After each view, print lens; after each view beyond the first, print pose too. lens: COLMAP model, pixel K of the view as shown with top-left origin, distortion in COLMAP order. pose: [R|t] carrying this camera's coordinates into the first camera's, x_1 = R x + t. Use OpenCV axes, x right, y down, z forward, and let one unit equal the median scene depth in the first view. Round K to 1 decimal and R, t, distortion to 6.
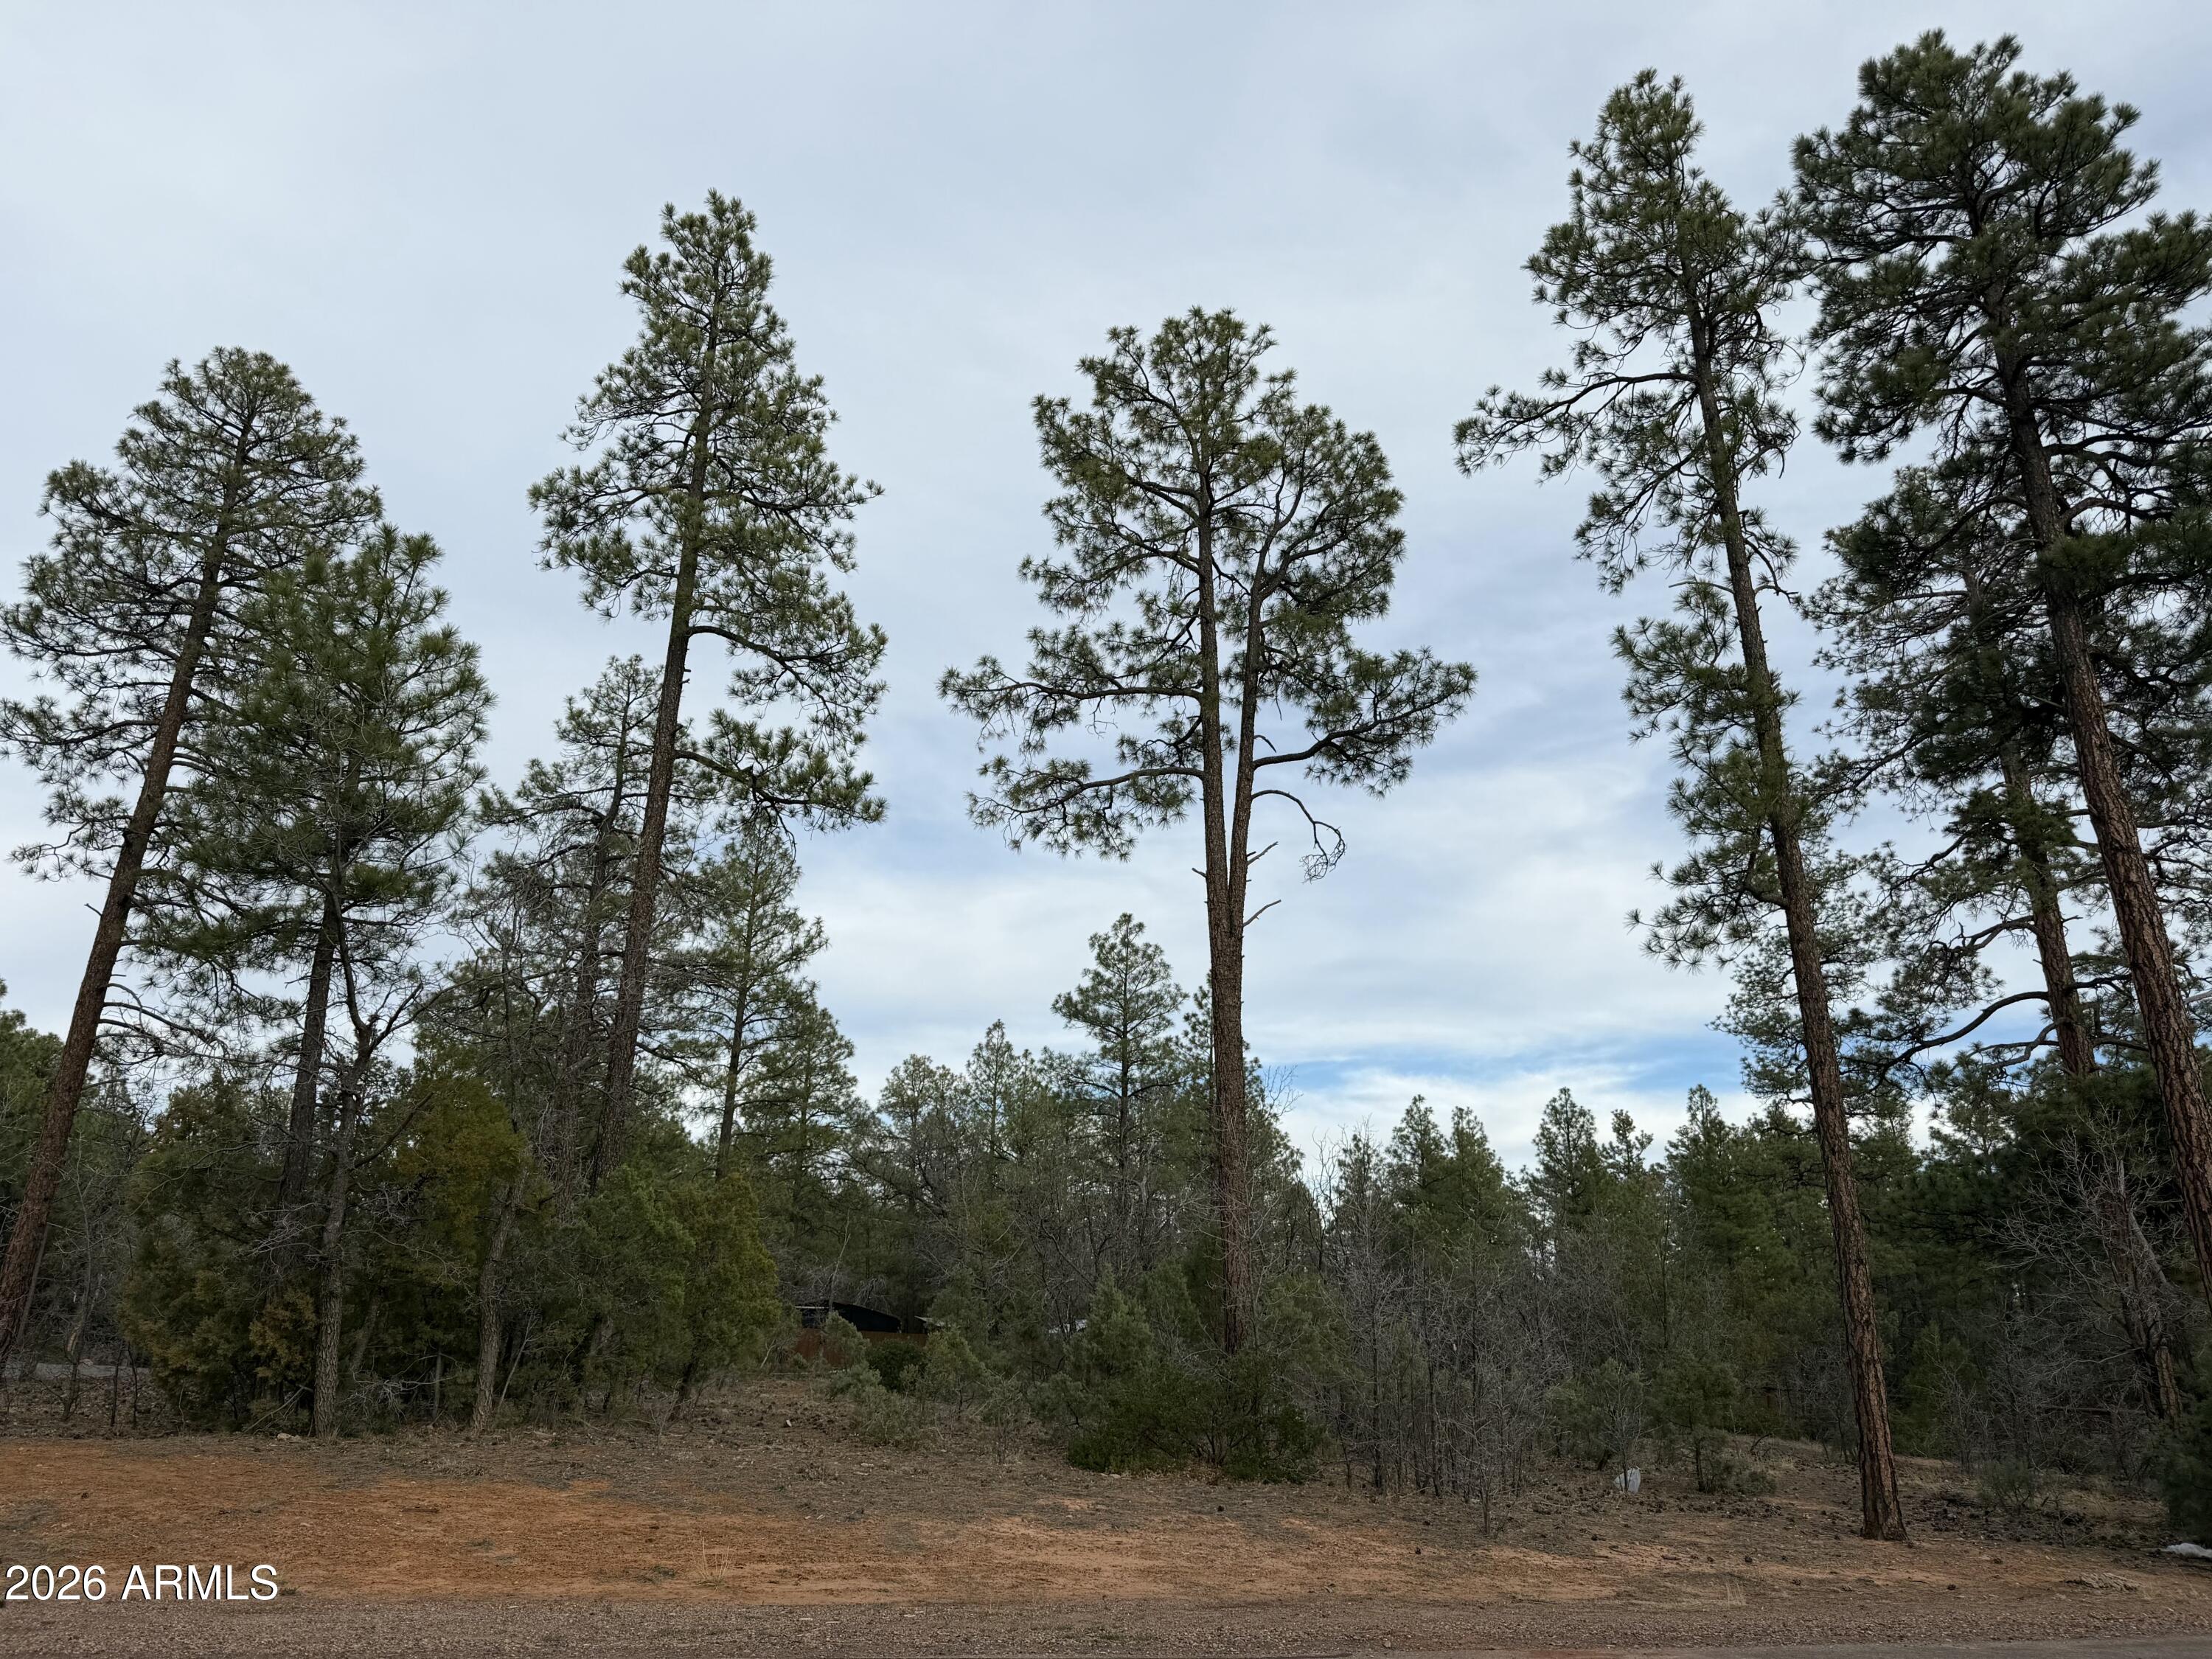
lens RADIAL K [[1554.9, 0, 1096.9], [0, 1554.9, 826.6], [0, 0, 1]] dist [0.038577, 0.001164]
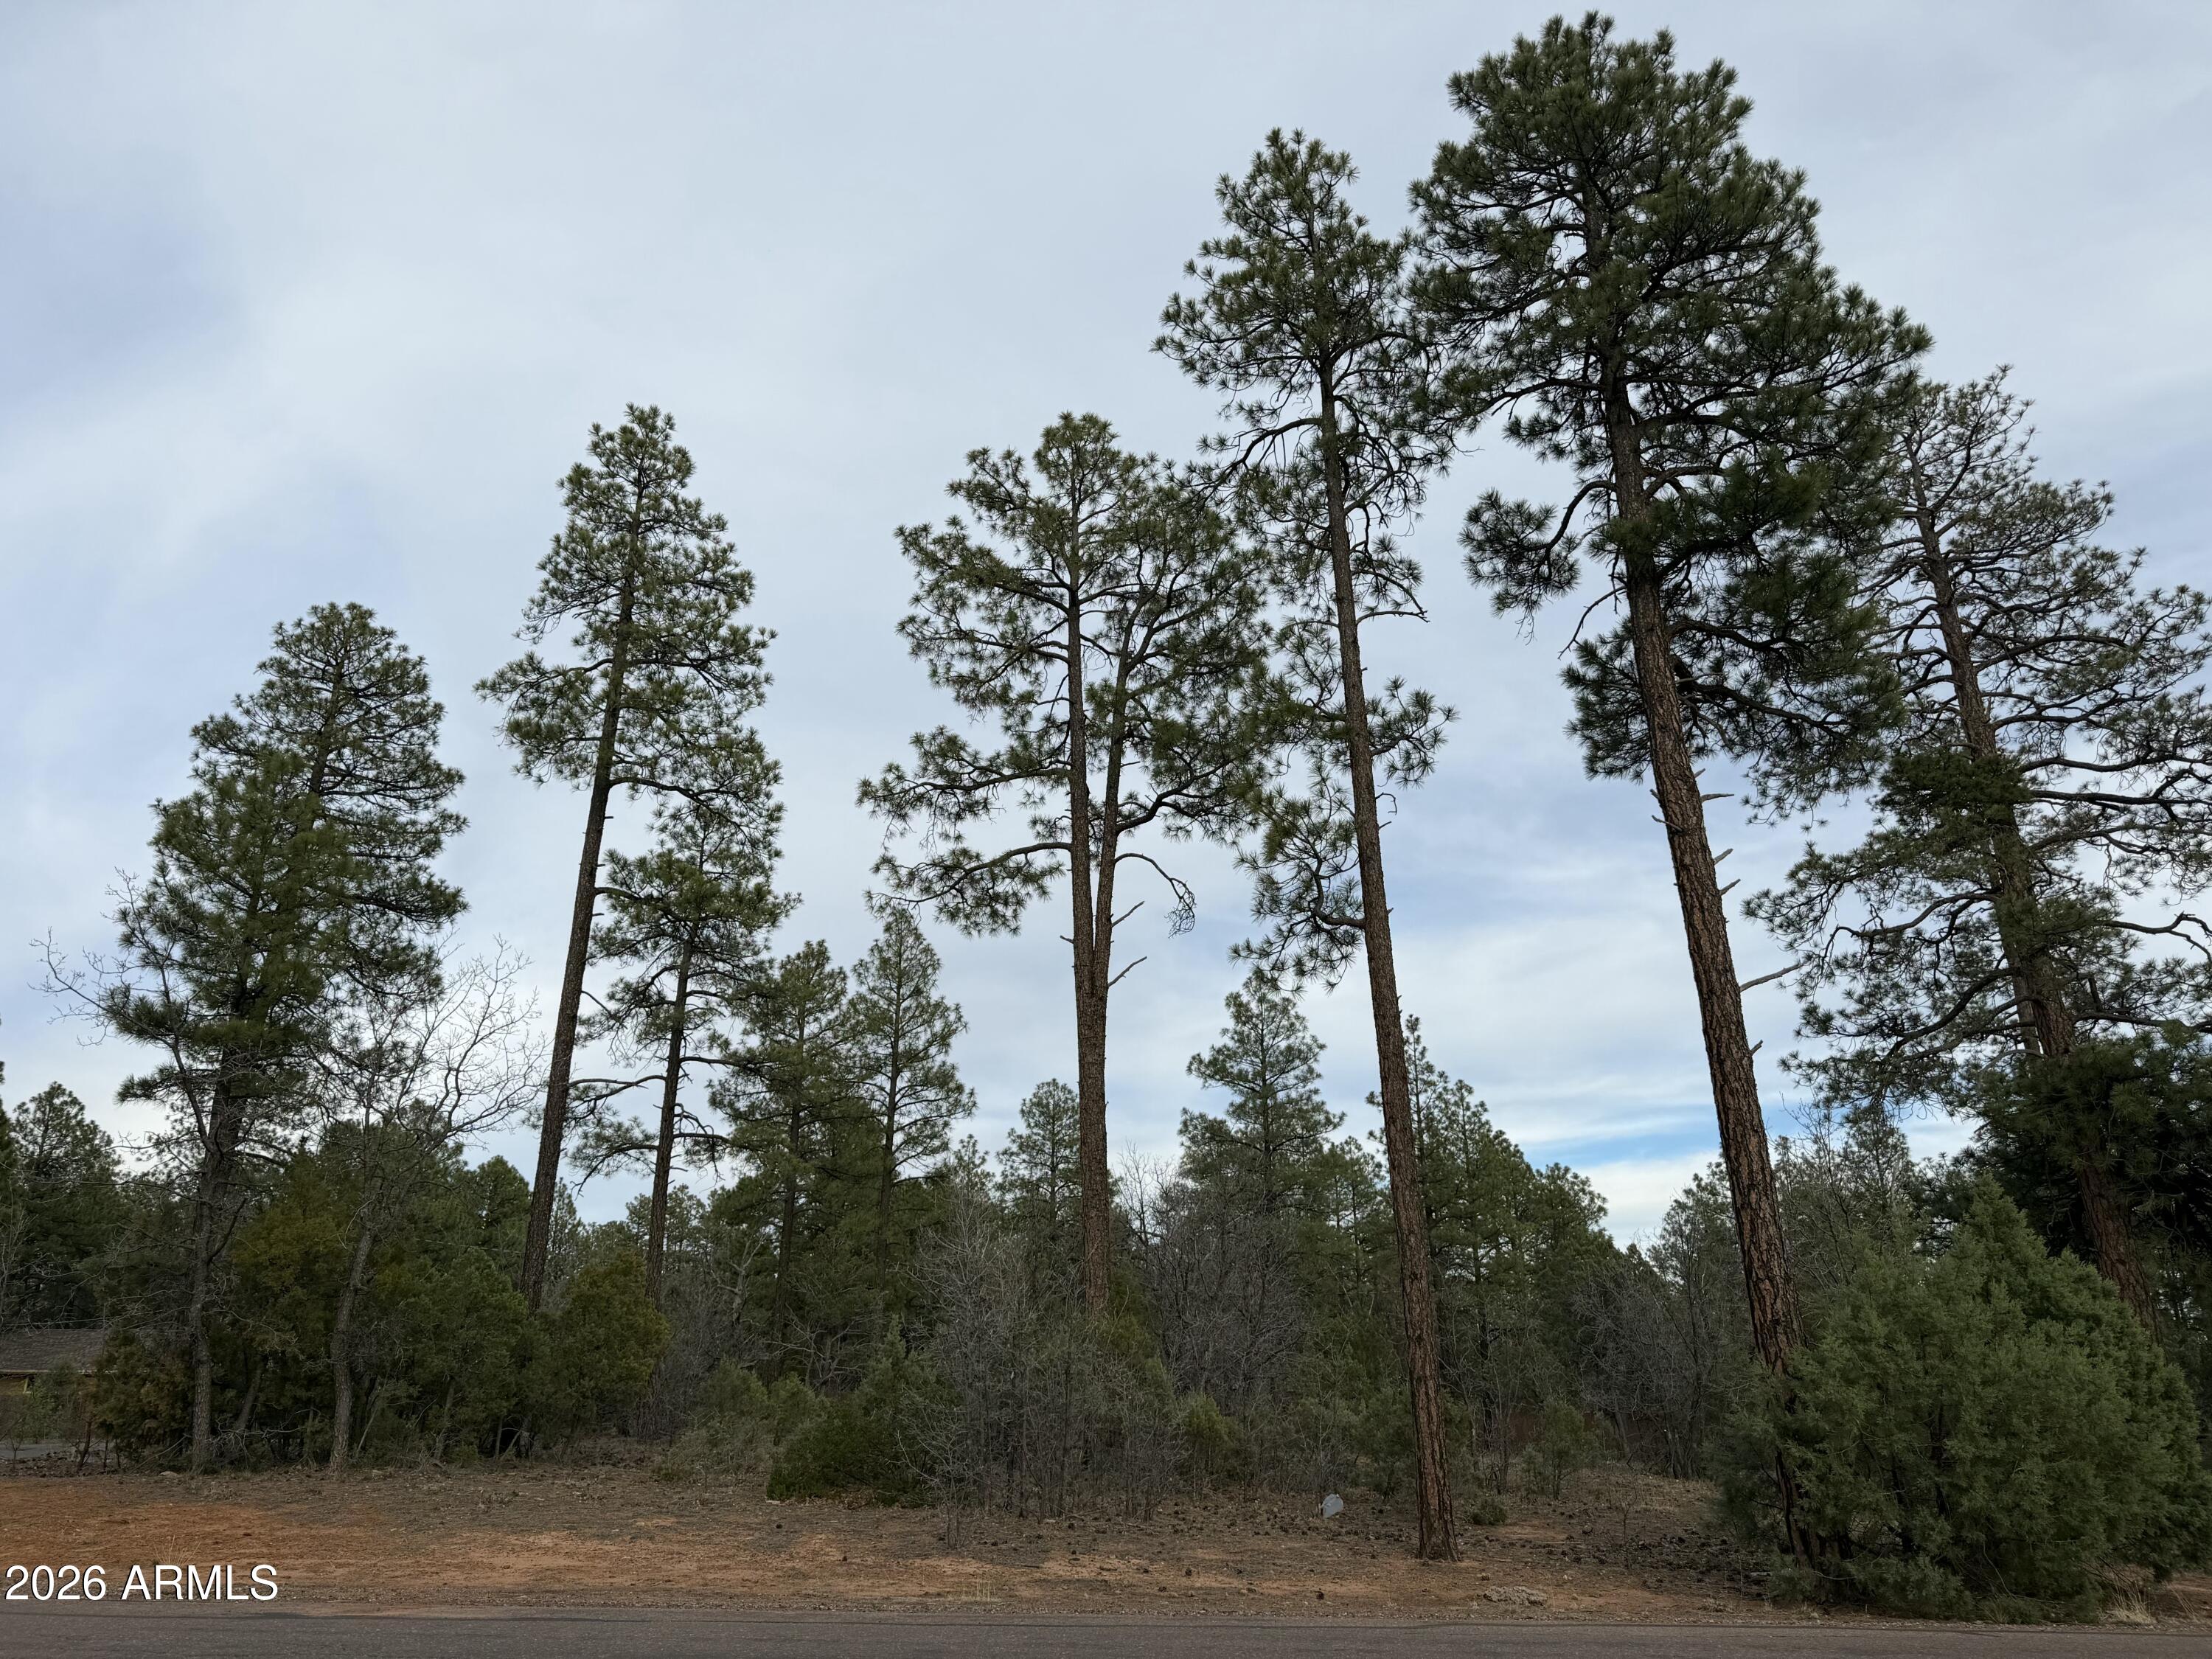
lens RADIAL K [[1554.9, 0, 1117.8], [0, 1554.9, 815.0], [0, 0, 1]] dist [0.038577, 0.001164]
pose [[0.948926, -0.128399, -0.288190, 0.402542], [0.114513, 0.991319, -0.064608, 0.017092], [0.293984, 0.028307, 0.955391, -0.009620]]
